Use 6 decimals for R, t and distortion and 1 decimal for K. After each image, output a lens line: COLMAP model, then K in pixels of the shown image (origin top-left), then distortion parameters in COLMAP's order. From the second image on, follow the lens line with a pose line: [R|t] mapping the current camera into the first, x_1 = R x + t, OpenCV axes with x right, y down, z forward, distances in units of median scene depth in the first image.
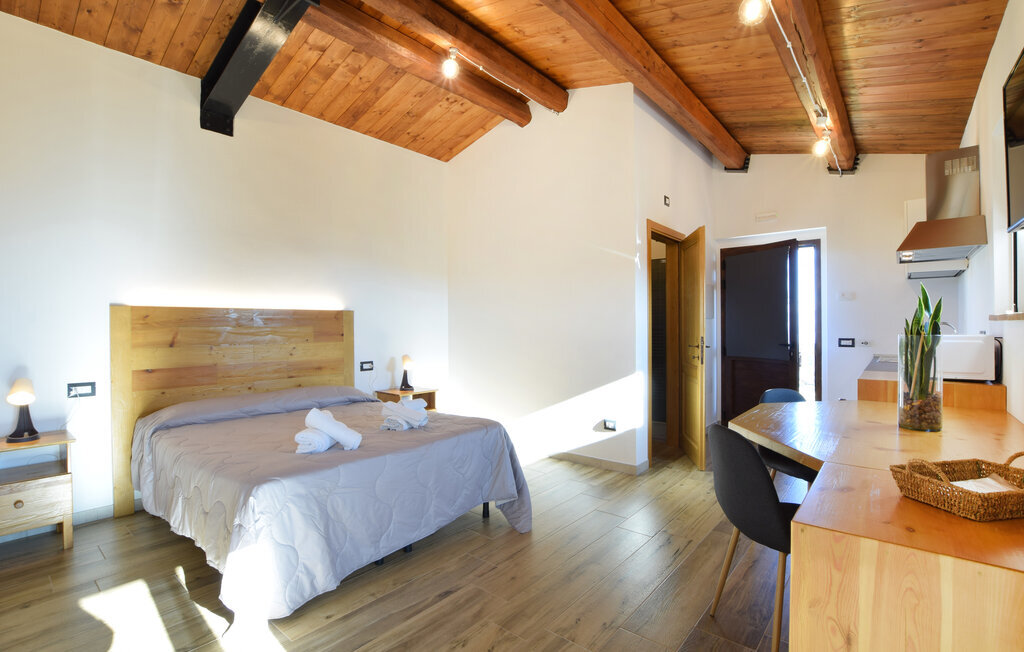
lens RADIAL K [[466.5, 0, 512.0], [0, 466.5, 326.0], [0, 0, 1]] dist [-0.027102, 0.000463]
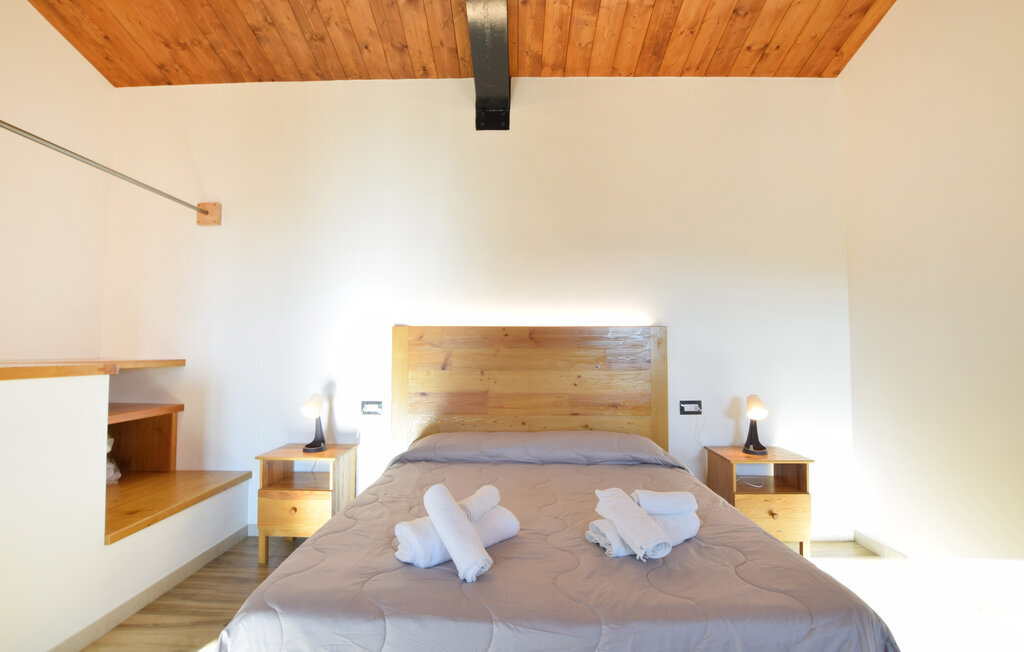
lens RADIAL K [[466.5, 0, 512.0], [0, 466.5, 326.0], [0, 0, 1]] dist [-0.027102, 0.000463]
pose [[0.624020, -0.028607, -0.780885, 0.066236], [-0.007331, 0.999071, -0.042458, -0.002549], [0.781374, 0.032220, 0.623231, 0.421418]]
